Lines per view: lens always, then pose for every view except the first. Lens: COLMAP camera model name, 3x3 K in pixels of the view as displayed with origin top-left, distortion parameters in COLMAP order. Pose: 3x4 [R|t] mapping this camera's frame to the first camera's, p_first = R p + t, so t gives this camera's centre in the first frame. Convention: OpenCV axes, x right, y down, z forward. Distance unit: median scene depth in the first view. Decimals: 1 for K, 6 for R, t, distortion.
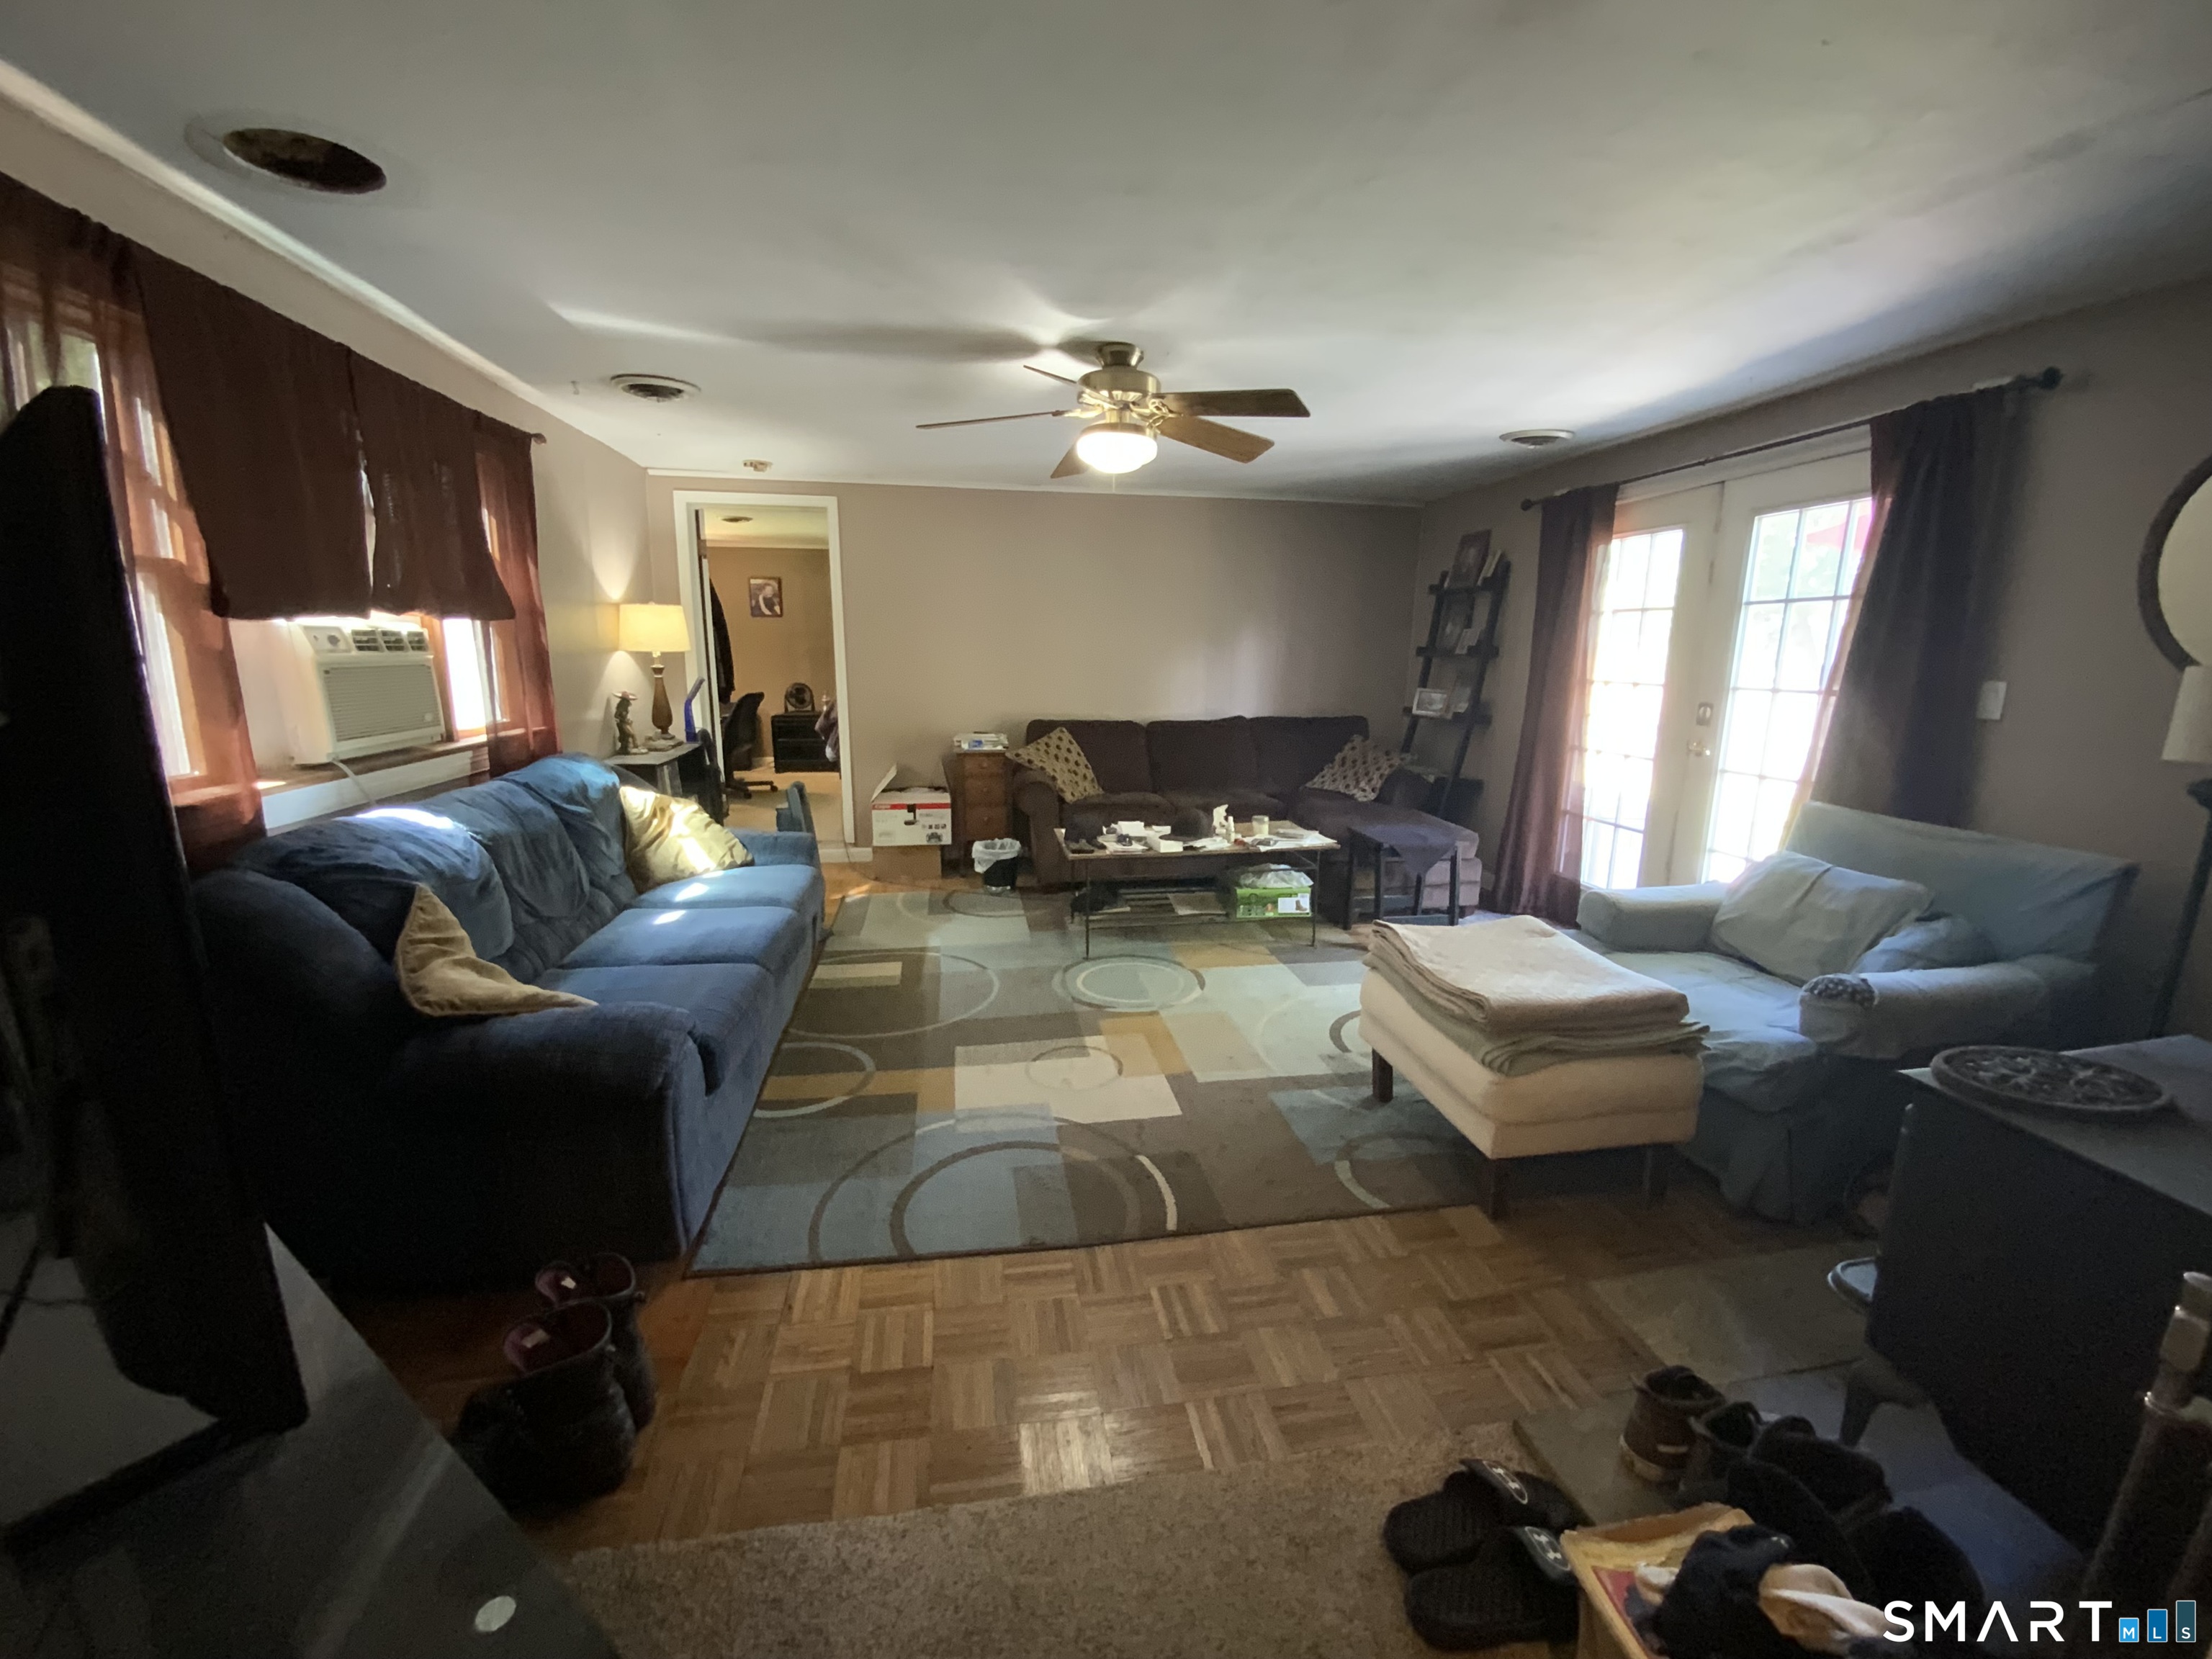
lens RADIAL K [[900.6, 0, 1104.1], [0, 900.6, 833.2], [0, 0, 1]] dist [0.015084, -0.019826]
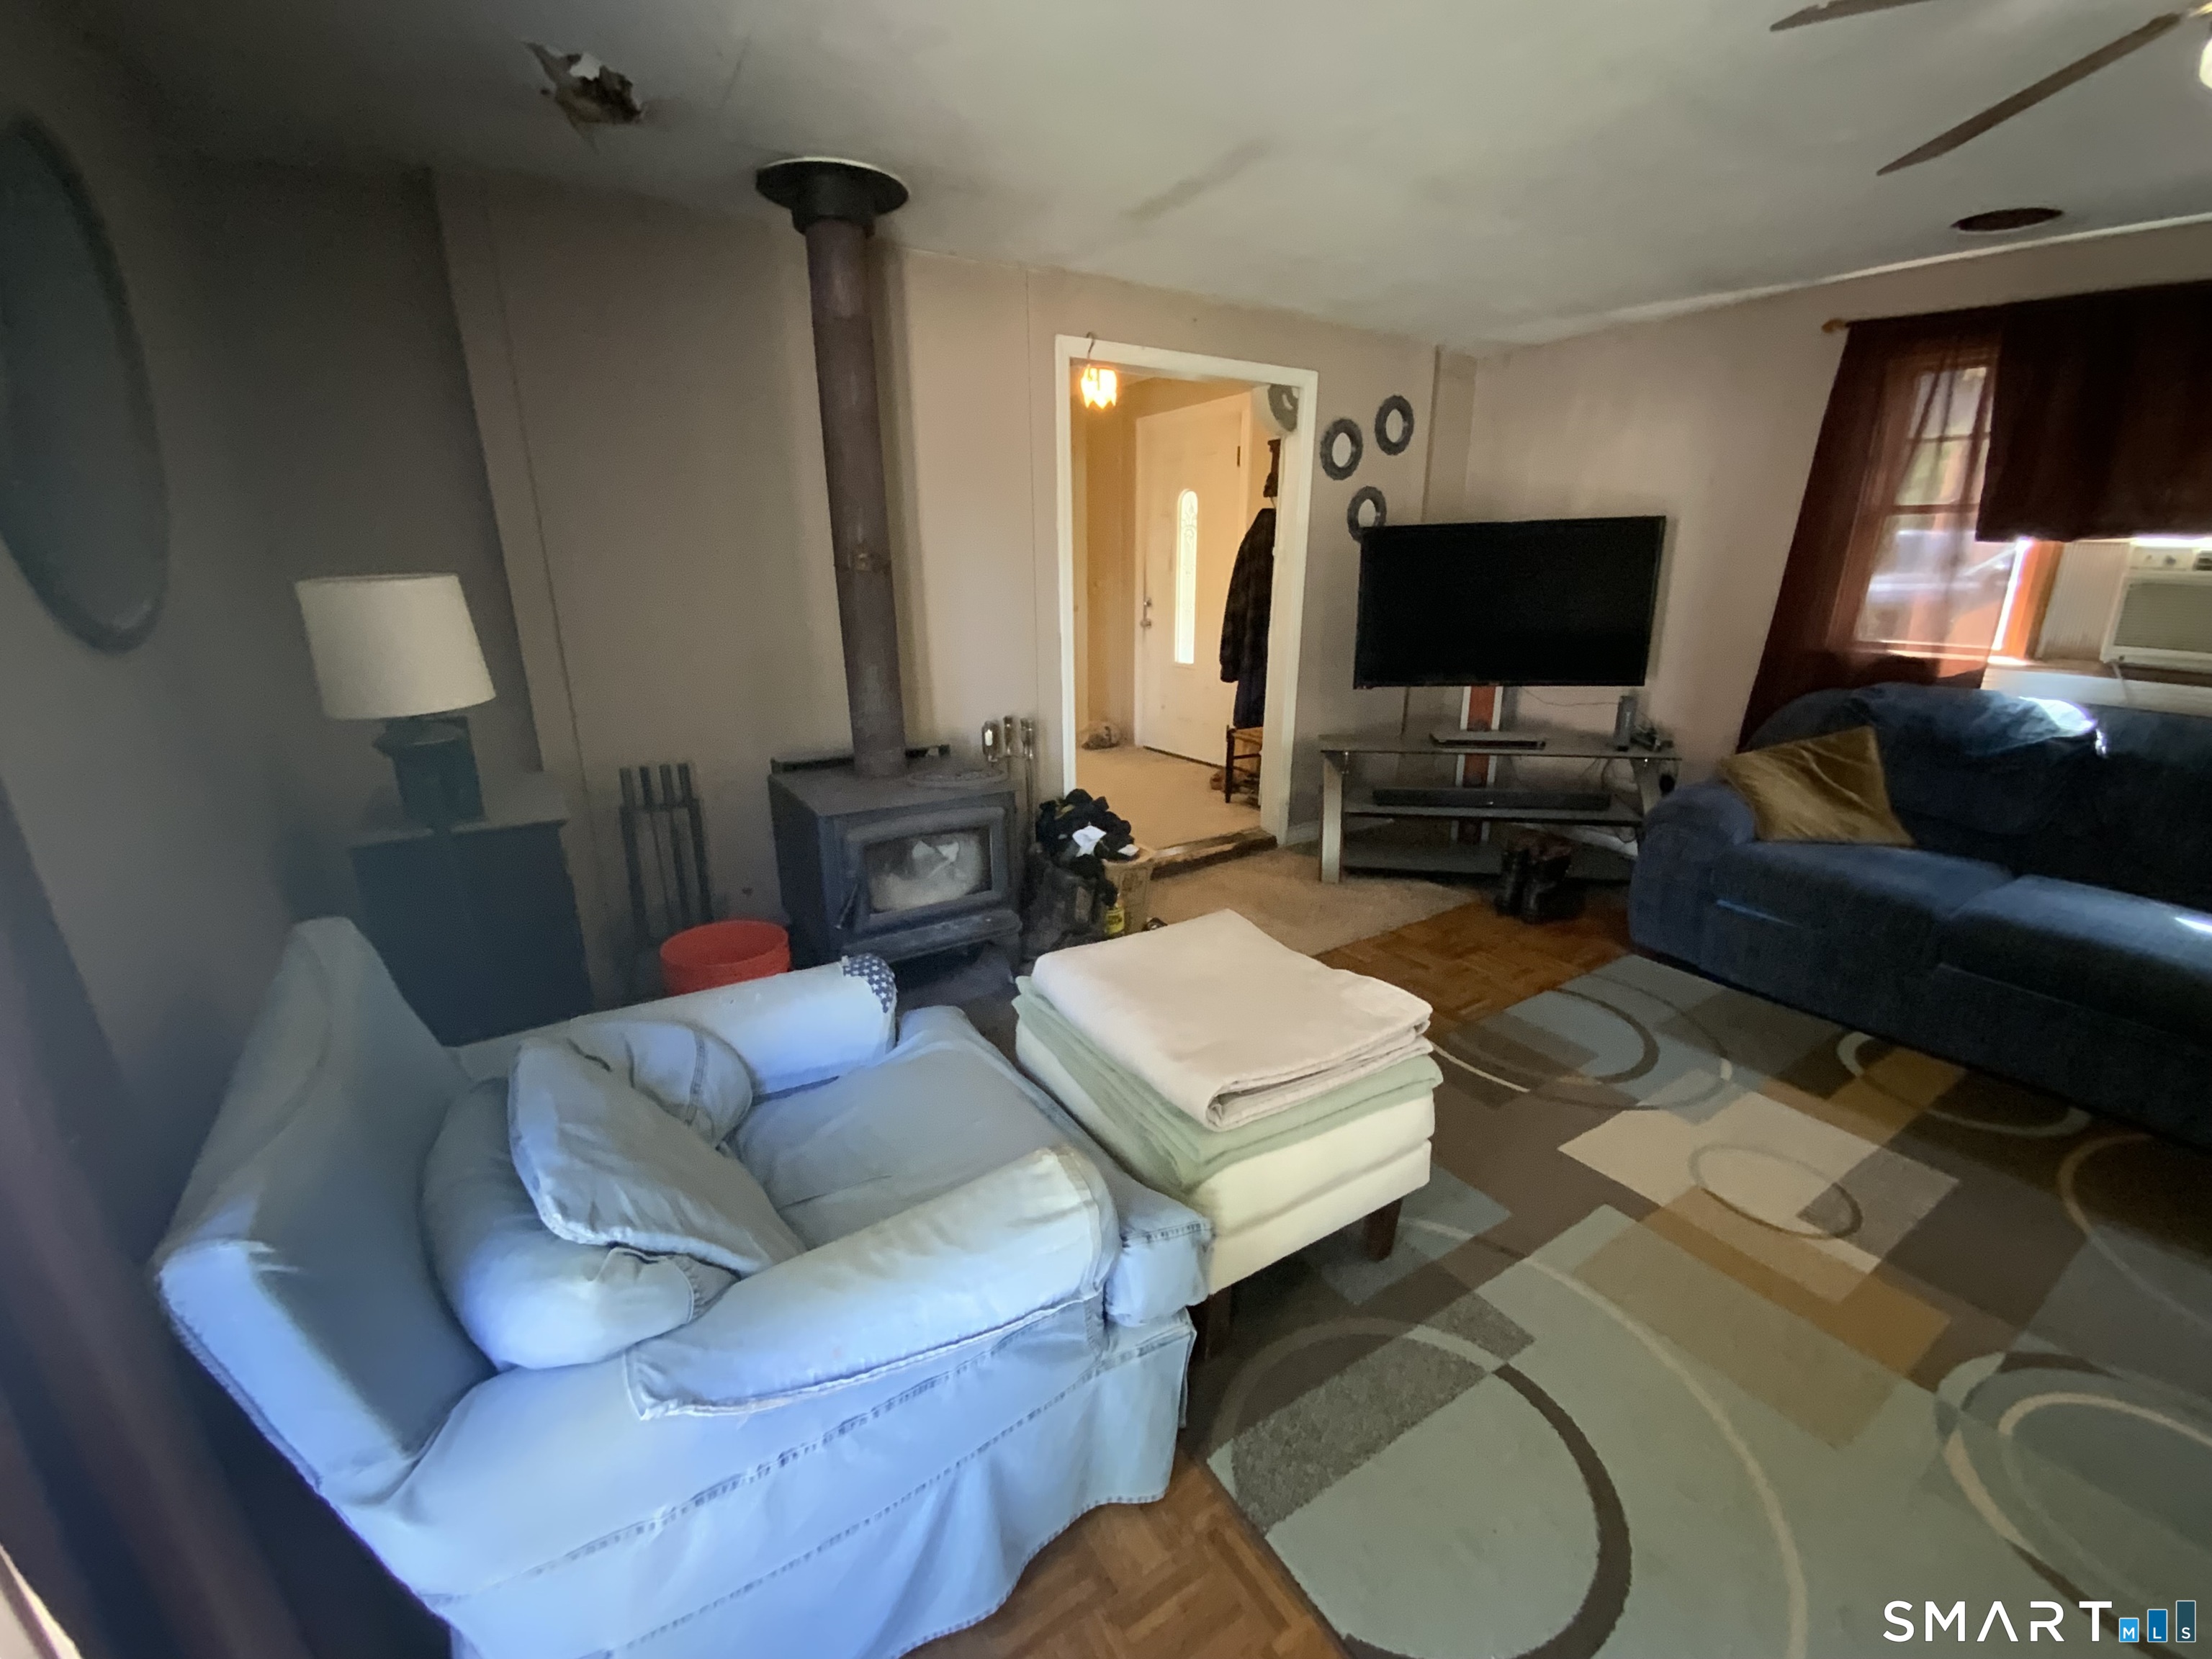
lens RADIAL K [[877.2, 0, 1105.5], [0, 877.2, 834.9], [0, 0, 1]] dist [0.015625, -0.018231]
pose [[-0.928115, 0.108748, -0.356056, 0.617740], [-0.073399, 0.884166, 0.461372, -0.234175], [0.364985, 0.454340, -0.812626, 1.187811]]
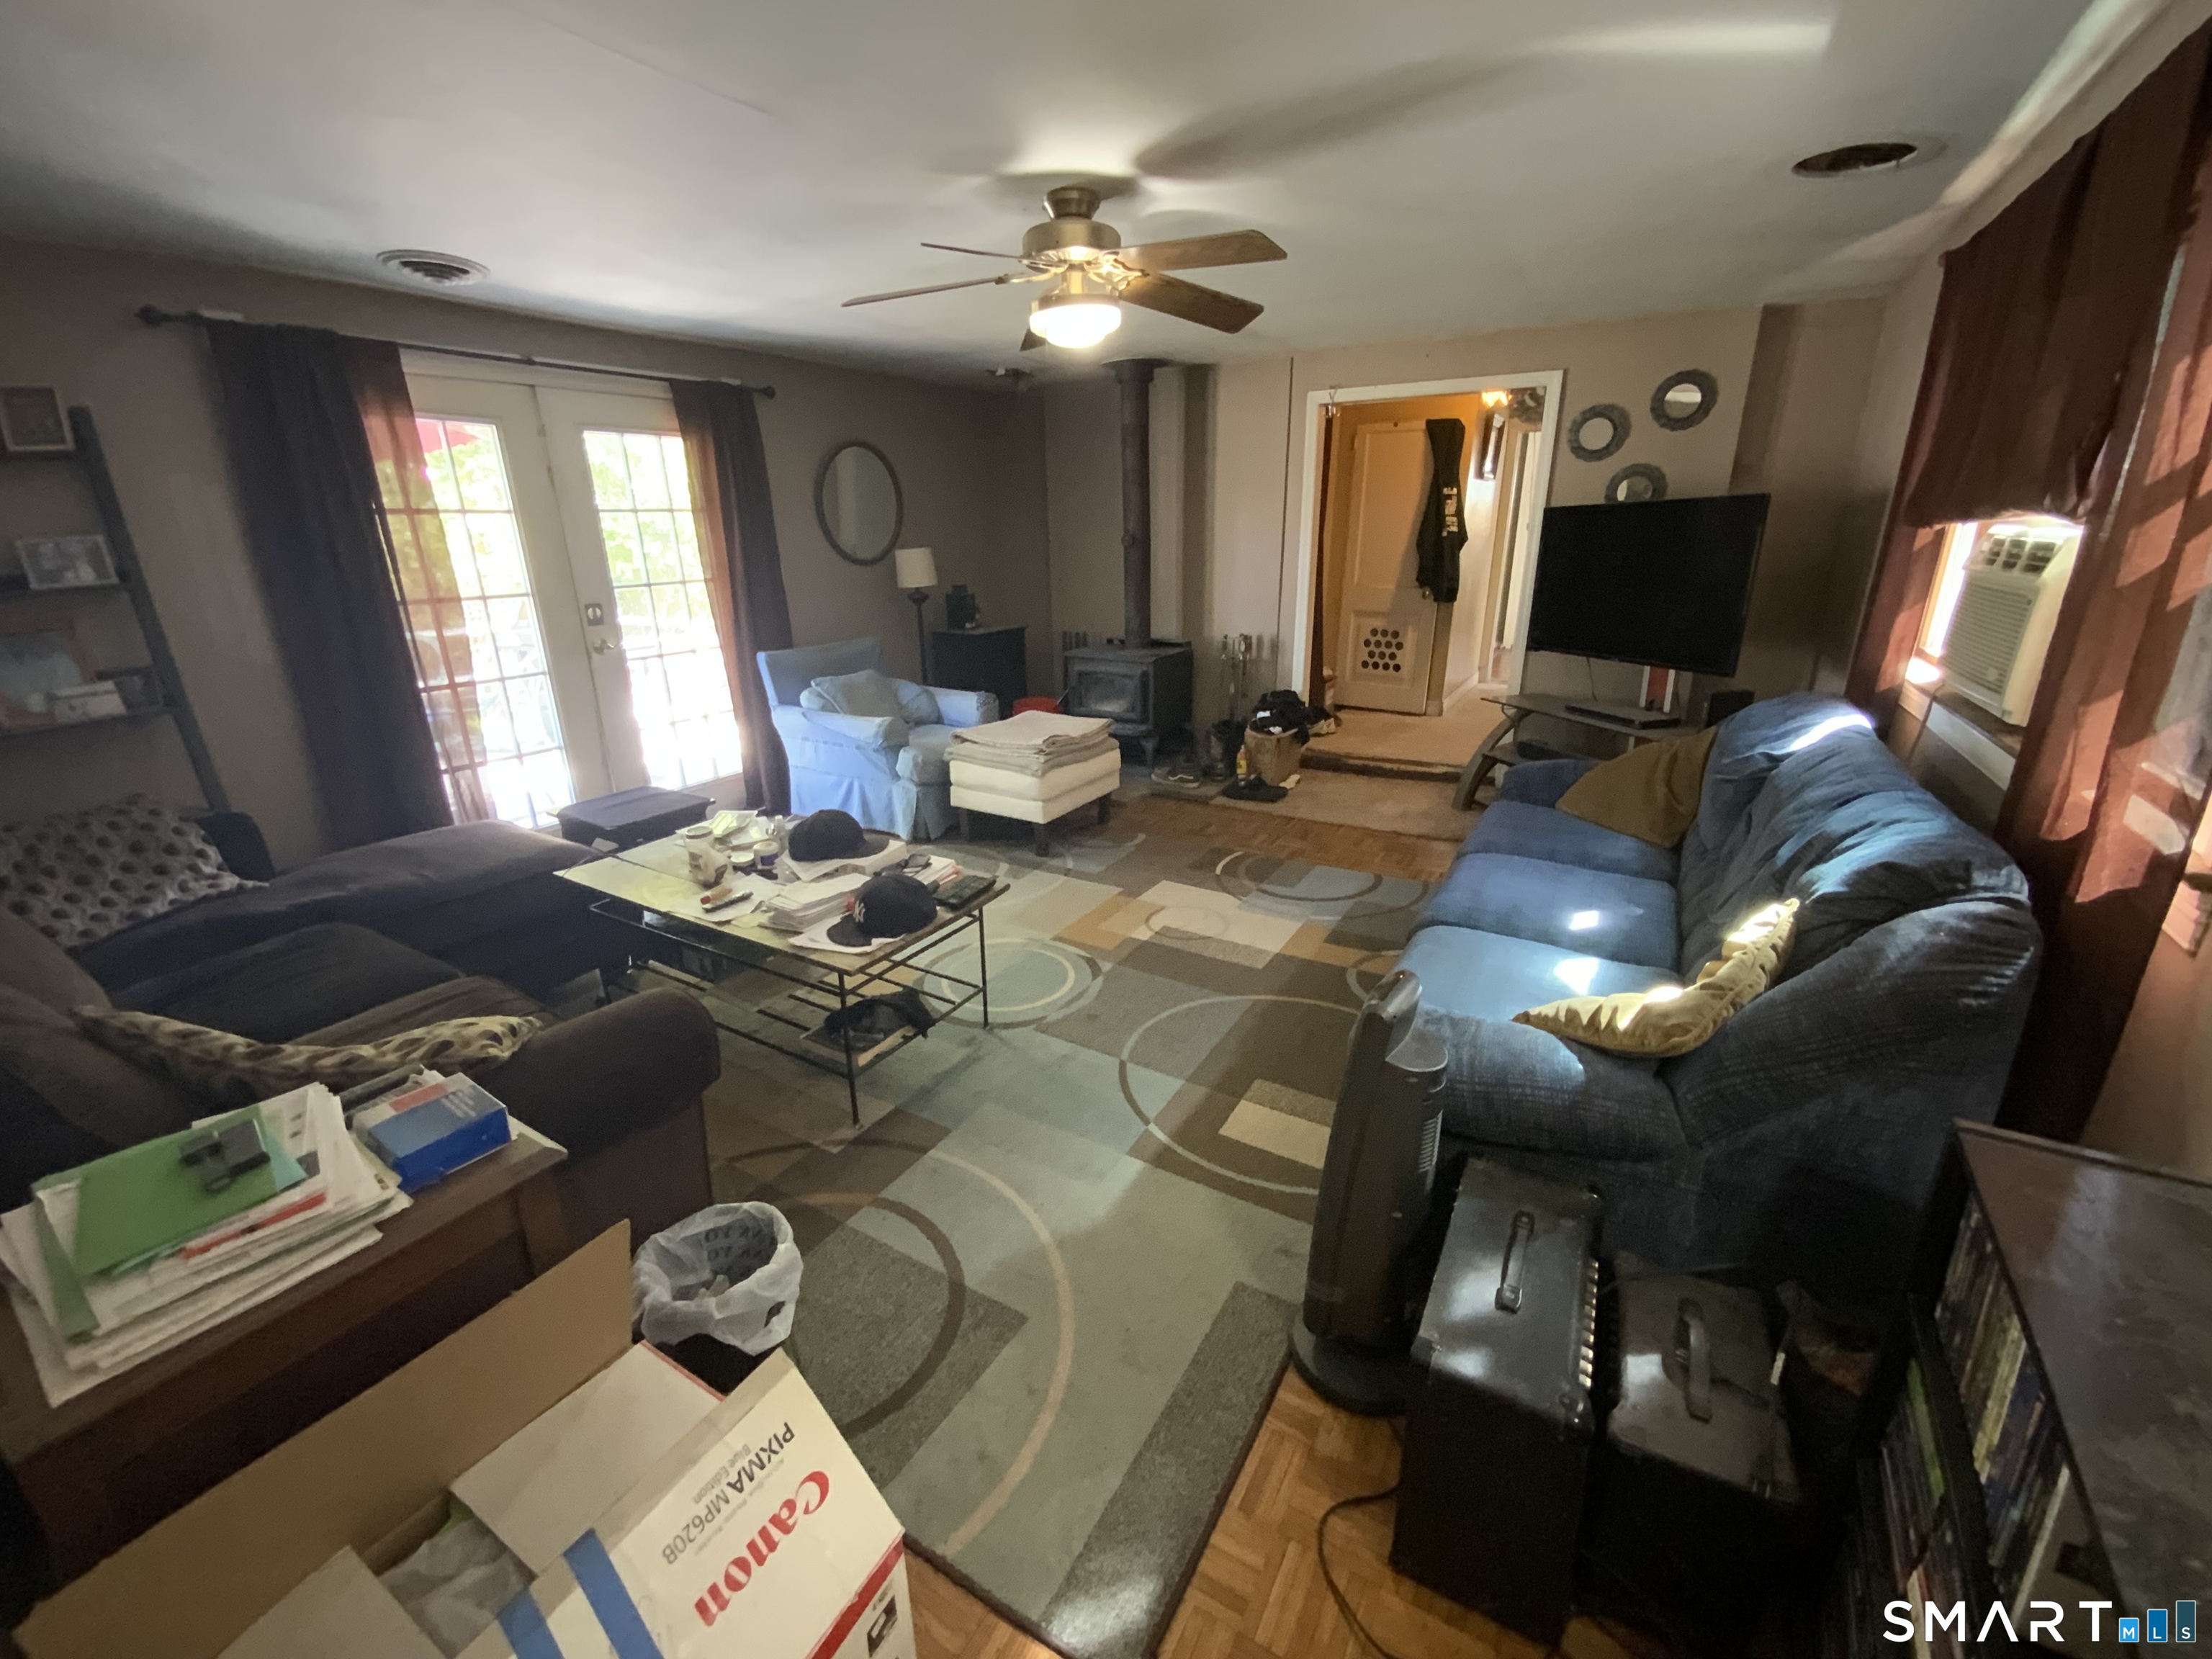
lens RADIAL K [[890.8, 0, 1111.1], [0, 890.8, 835.5], [0, 0, 1]] dist [0.022010, -0.019249]
pose [[-0.769973, -0.204949, 0.604266, -0.609626], [0.137801, 0.871253, 0.471094, -0.383567], [-0.623019, 0.445998, -0.642599, 1.692345]]
